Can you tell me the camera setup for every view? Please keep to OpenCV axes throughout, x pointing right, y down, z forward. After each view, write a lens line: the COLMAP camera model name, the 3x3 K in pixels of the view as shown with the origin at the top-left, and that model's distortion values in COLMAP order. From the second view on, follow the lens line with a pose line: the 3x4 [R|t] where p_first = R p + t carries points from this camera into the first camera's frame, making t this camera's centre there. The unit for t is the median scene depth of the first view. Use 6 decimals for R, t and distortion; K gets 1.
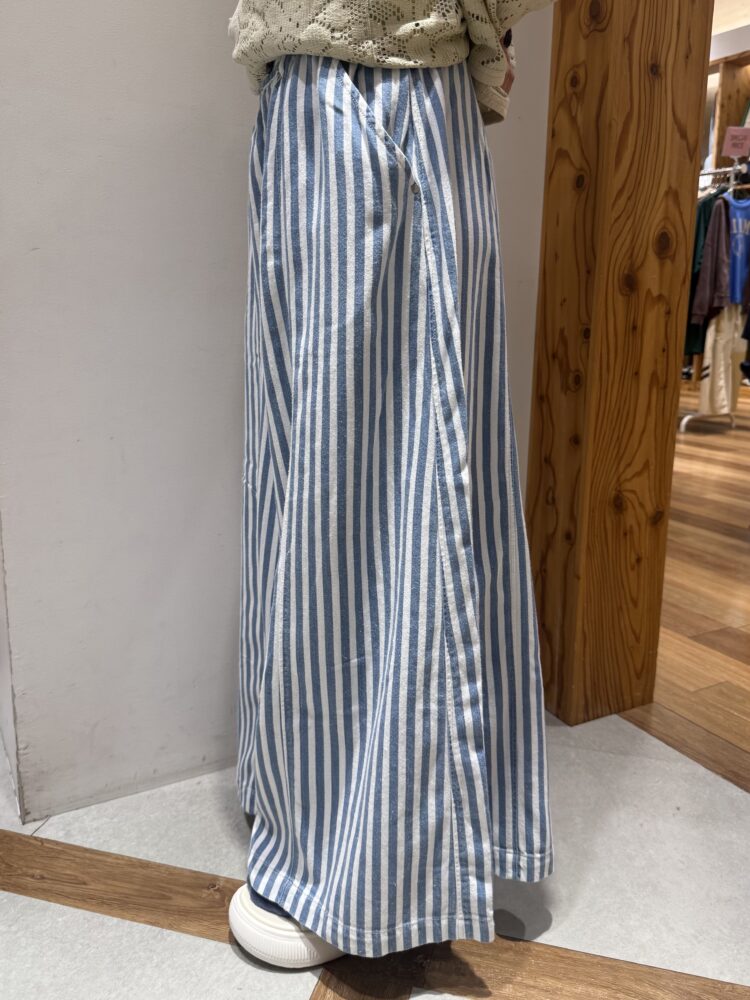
lens RADIAL K [[826.0, 0, 387.5], [0, 826.0, 461.3], [0, 0, 1]] dist [0.042561, -0.072757]
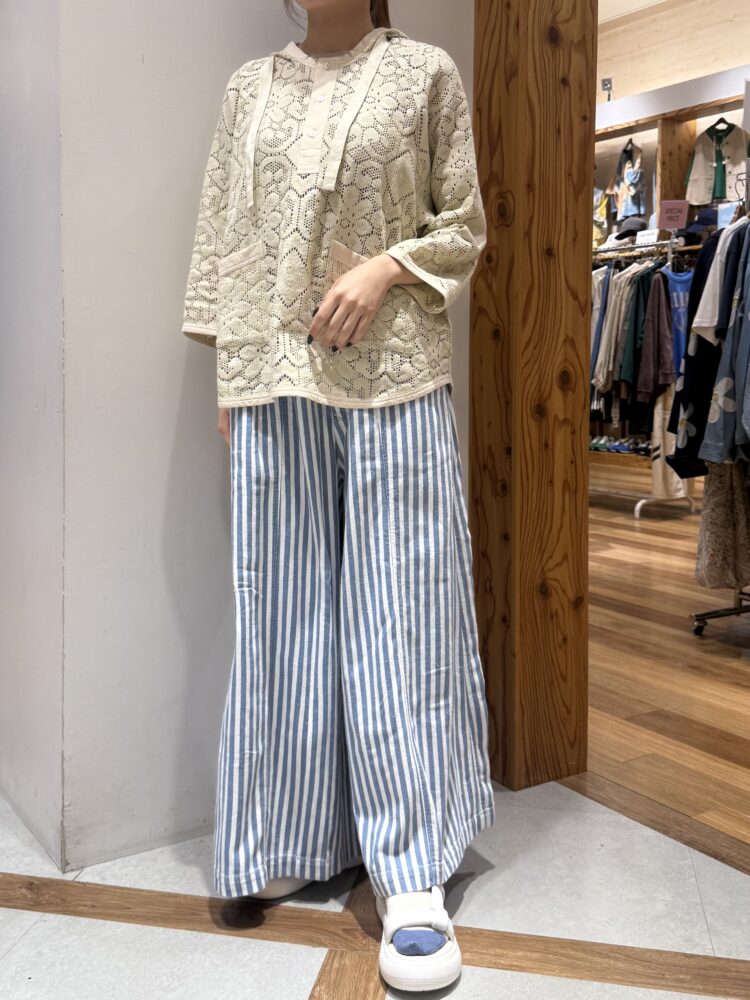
lens RADIAL K [[1037.9, 0, 347.5], [0, 1037.9, 385.0], [0, 0, 1]] dist [0.150427, -0.293399]
pose [[0.998500, -0.014877, 0.052700, -0.078638], [0.023178, 0.986747, -0.160600, -0.004998], [-0.049612, 0.161580, 0.985612, -0.519580]]
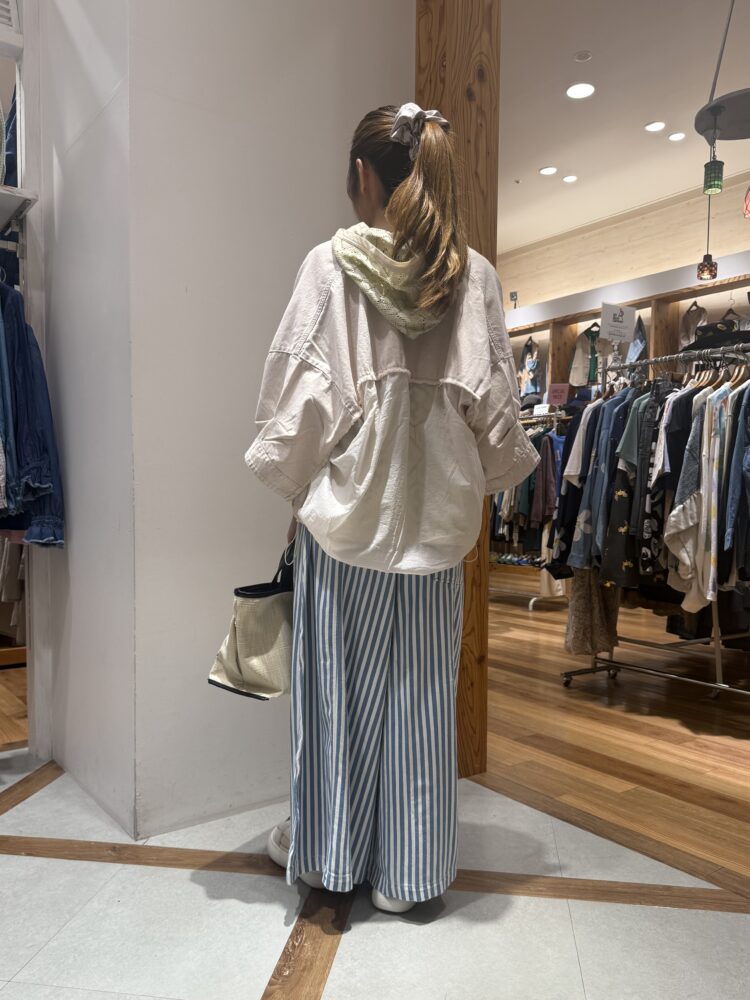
lens RADIAL K [[786.8, 0, 376.2], [0, 786.8, 538.6], [0, 0, 1]] dist [0.148391, -0.279849]
pose [[0.992744, -0.017065, 0.119034, -0.095424], [0.032861, 0.990700, -0.132035, 0.028836], [-0.115674, 0.134989, 0.984072, -0.683771]]
